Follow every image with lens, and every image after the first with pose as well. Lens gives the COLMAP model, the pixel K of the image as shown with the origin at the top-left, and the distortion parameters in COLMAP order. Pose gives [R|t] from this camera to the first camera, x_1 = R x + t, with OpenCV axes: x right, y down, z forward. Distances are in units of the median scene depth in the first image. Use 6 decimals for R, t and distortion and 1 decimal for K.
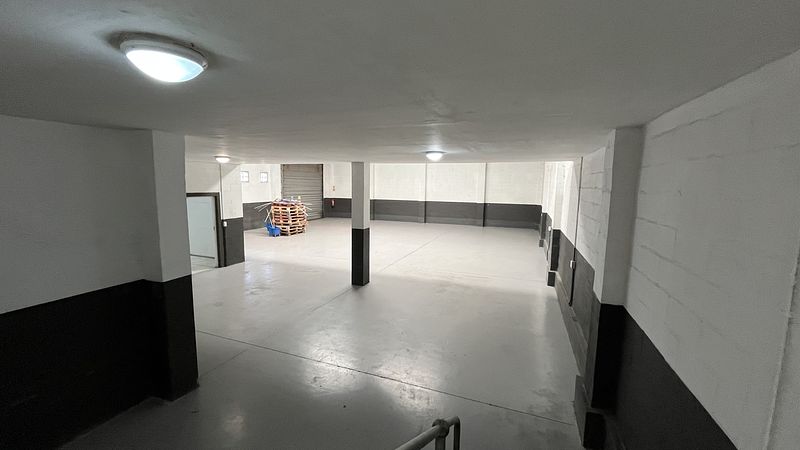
lens RADIAL K [[323.1, 0, 399.6], [0, 323.1, 224.5], [0, 0, 1]] dist [-0.008158, 0.000514]
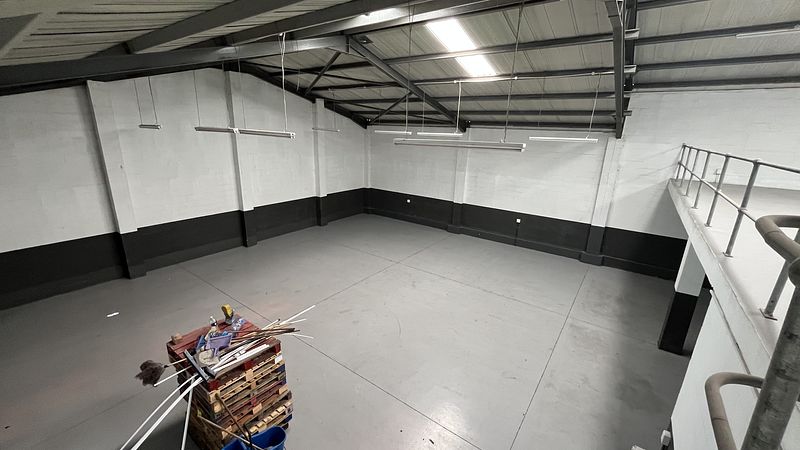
lens RADIAL K [[323.1, 0, 398.0], [0, 323.1, 222.9], [0, 0, 1]] dist [-0.008158, 0.000514]
pose [[0.267392, -0.266019, 0.926140, -0.496958], [0.095238, 0.963727, 0.249319, -0.208171], [-0.958870, 0.021538, 0.283028, 0.699600]]
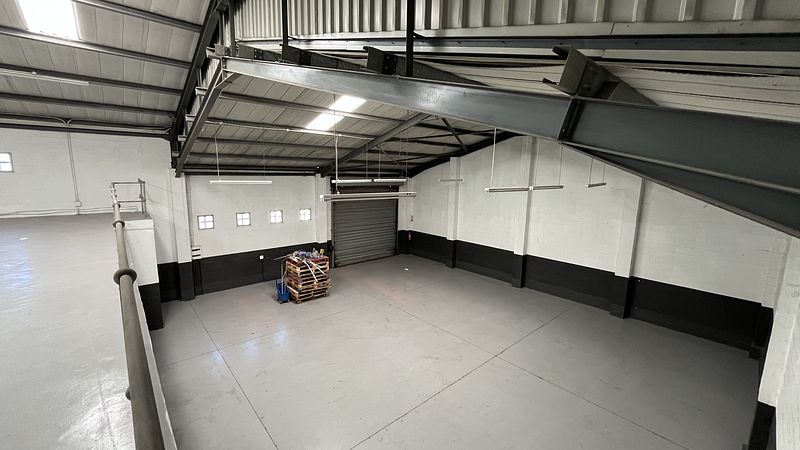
lens RADIAL K [[323.1, 0, 396.6], [0, 323.1, 225.2], [0, 0, 1]] dist [-0.008158, 0.000514]
pose [[0.884441, 0.078152, -0.460060, 0.177890], [-0.064599, 0.996889, 0.045157, -0.177146], [0.462158, -0.010219, 0.886739, 0.382366]]
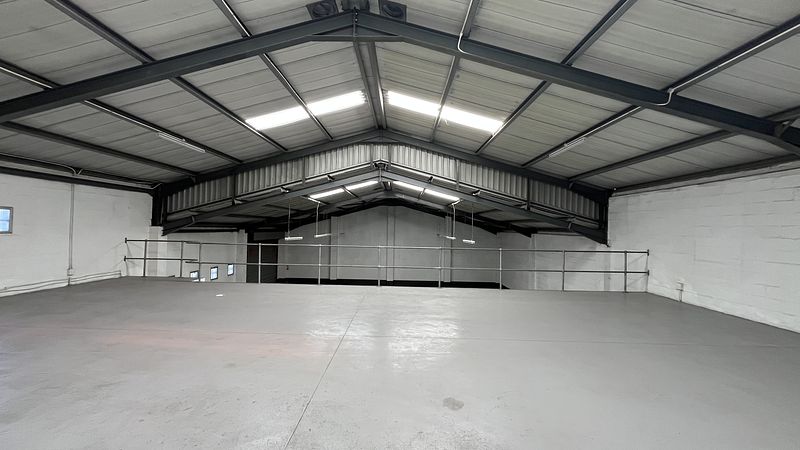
lens RADIAL K [[323.1, 0, 400.2], [0, 323.1, 225.8], [0, 0, 1]] dist [-0.008158, 0.000514]
pose [[0.937137, 0.006802, 0.348894, -0.310141], [0.037909, 0.991909, -0.121162, -0.144470], [-0.346896, 0.126772, 0.929297, 0.041461]]
